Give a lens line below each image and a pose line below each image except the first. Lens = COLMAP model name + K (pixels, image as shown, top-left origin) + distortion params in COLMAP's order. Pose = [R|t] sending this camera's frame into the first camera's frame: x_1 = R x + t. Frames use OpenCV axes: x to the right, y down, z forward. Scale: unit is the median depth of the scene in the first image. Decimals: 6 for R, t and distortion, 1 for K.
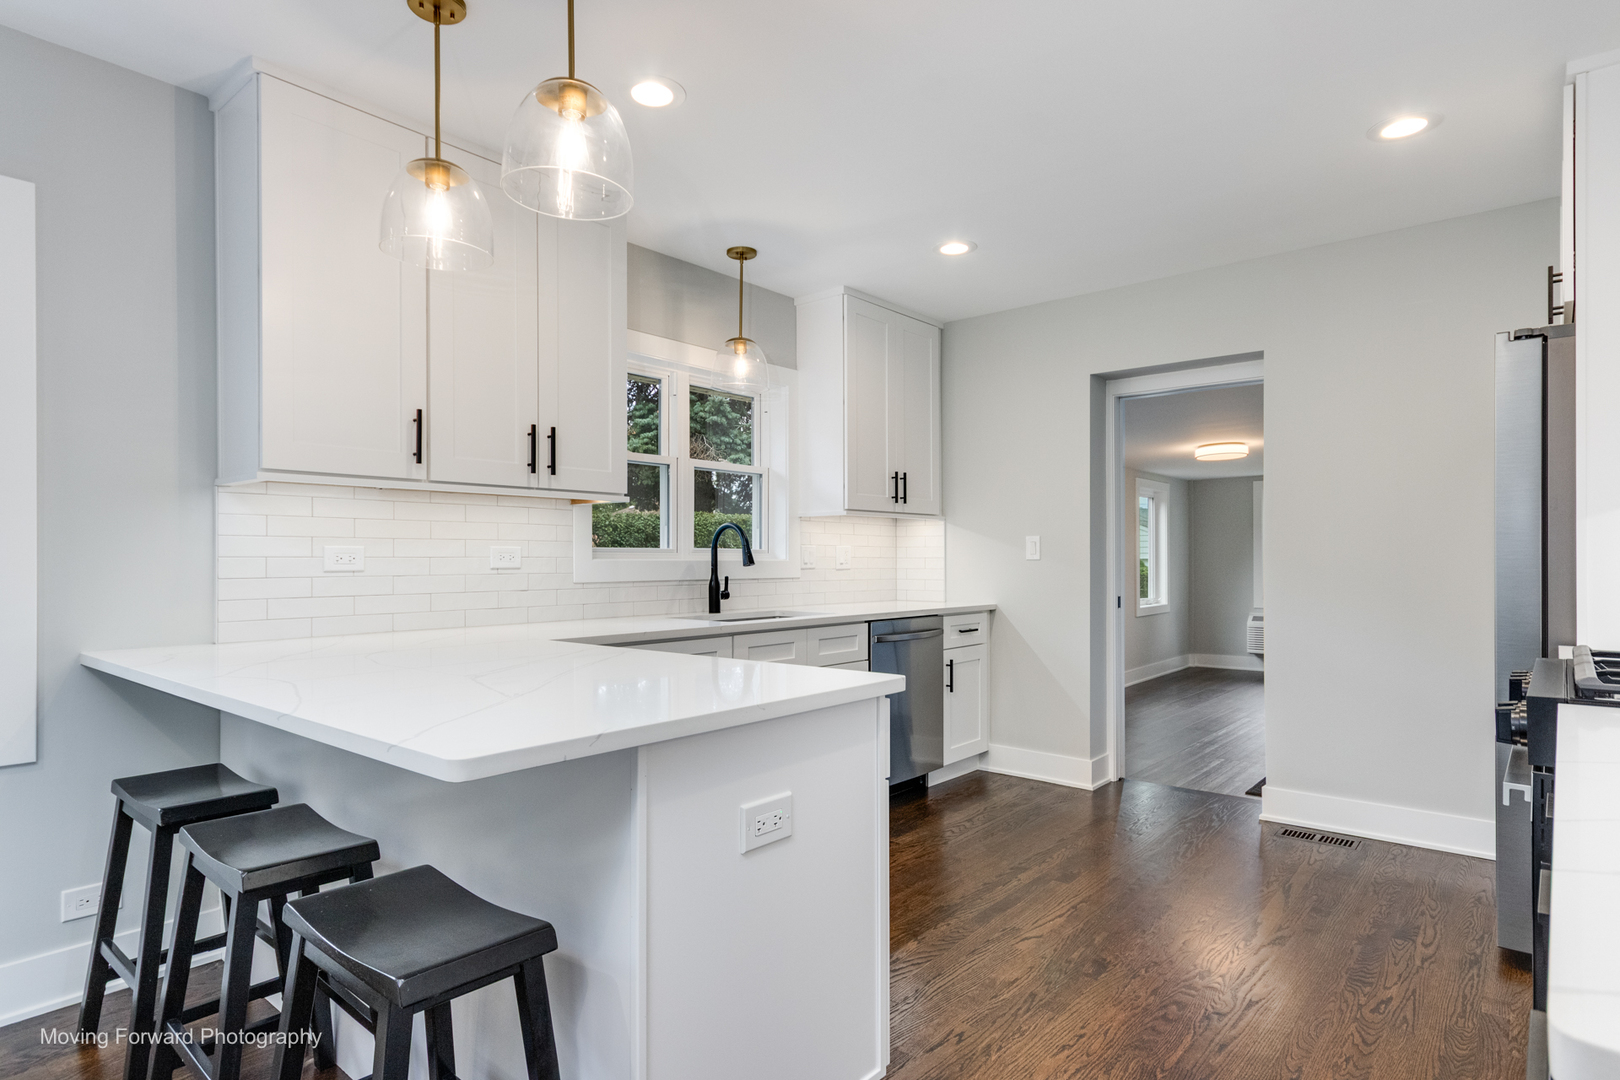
lens RADIAL K [[875.9, 0, 809.7], [0, 875.9, 560.8], [0, 0, 1]] dist [0.021060, -0.000159]
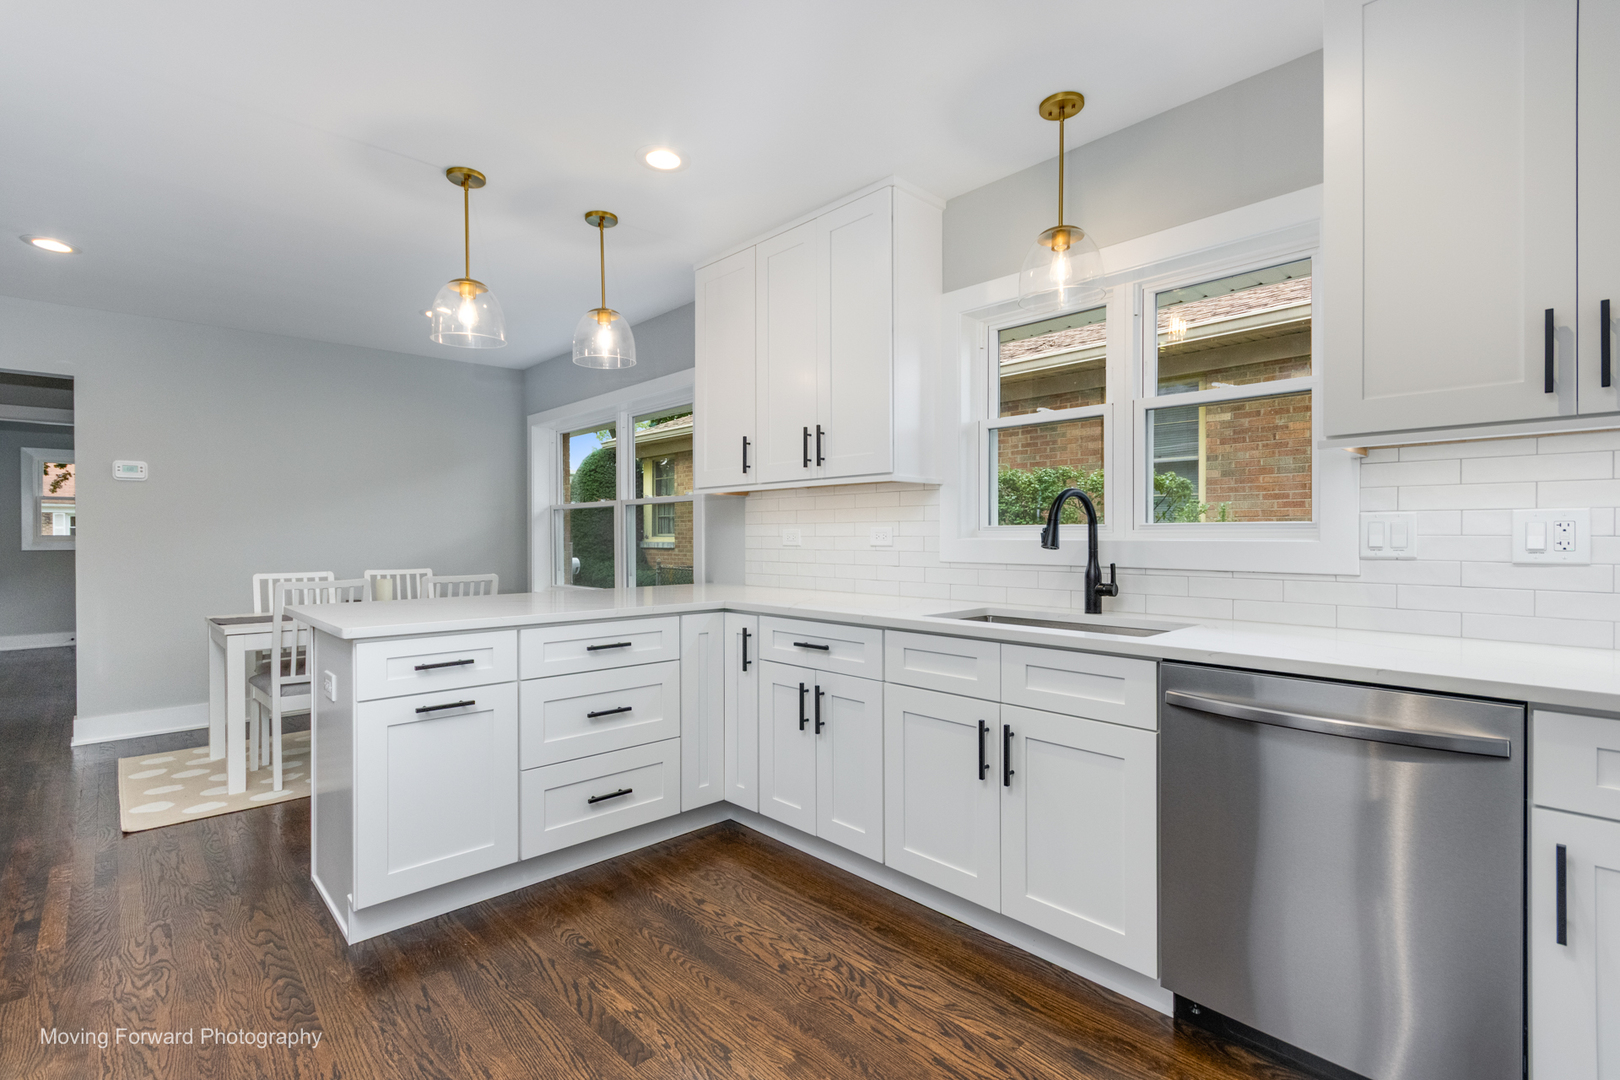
lens RADIAL K [[754.2, 0, 812.3], [0, 754.2, 538.6], [0, 0, 1]] dist [0.001578, 0.000006]
pose [[-0.118036, 0.004734, -0.992998, 0.740487], [0.000710, 0.999989, 0.004683, -0.007045], [0.993009, -0.000153, -0.118038, 1.165186]]
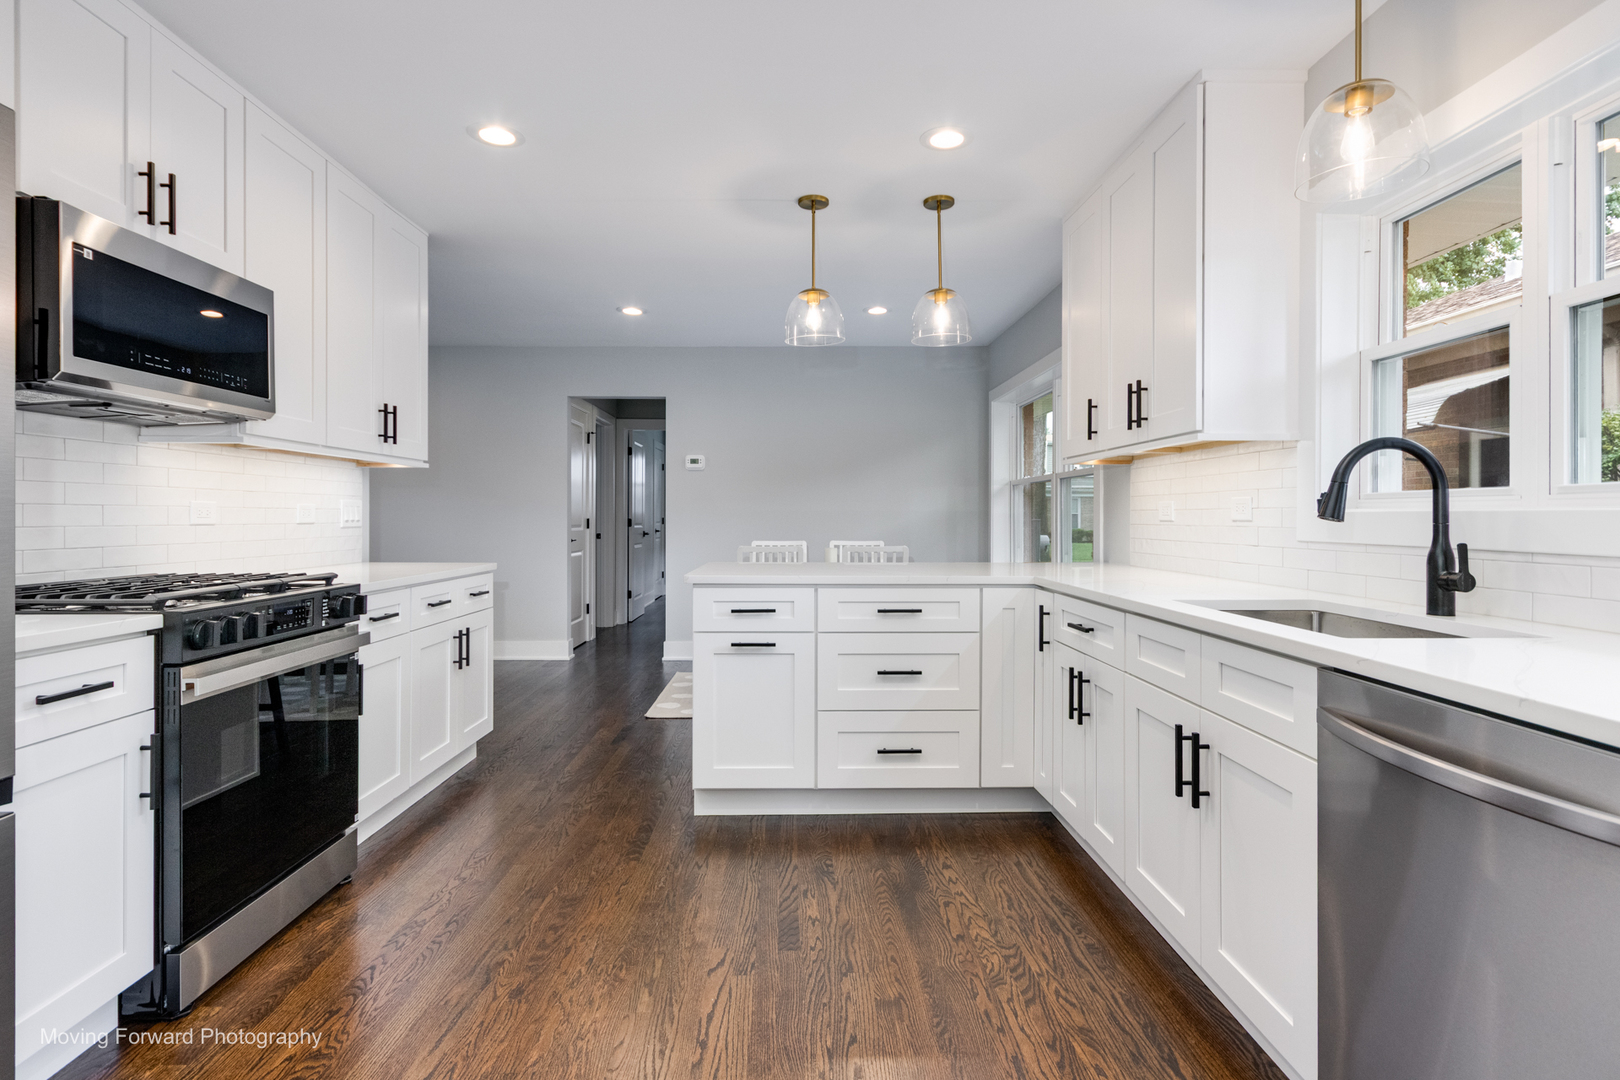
lens RADIAL K [[845.1, 0, 804.6], [0, 845.1, 516.6], [0, 0, 1]] dist [-0.000494, -0.000051]
pose [[-0.757887, -0.001525, -0.652384, 0.667498], [-0.002803, 0.999996, 0.000919, 0.005330], [0.652379, 0.002525, -0.757888, 1.561856]]
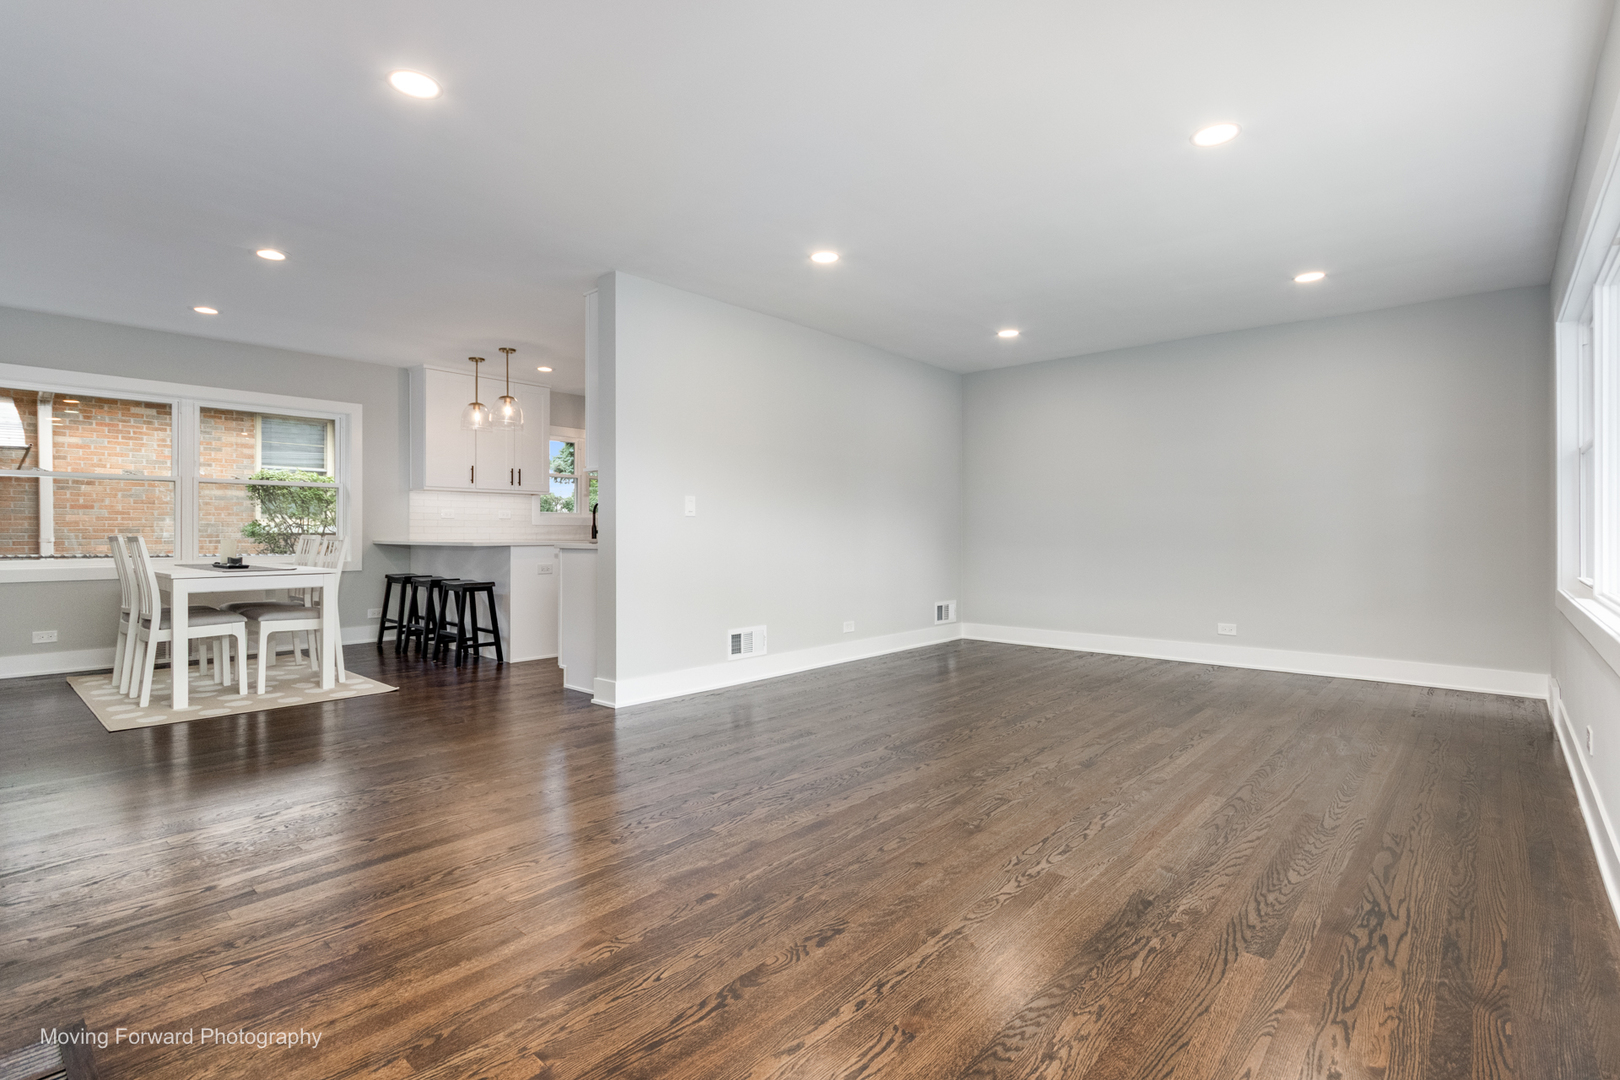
lens RADIAL K [[754.2, 0, 812.3], [0, 754.2, 538.6], [0, 0, 1]] dist [0.001578, 0.000006]
pose [[0.999916, 0.003874, -0.012396, 0.730235], [-0.003838, 0.999988, 0.002976, 0.067804], [0.012407, -0.002928, 0.999919, -1.526954]]
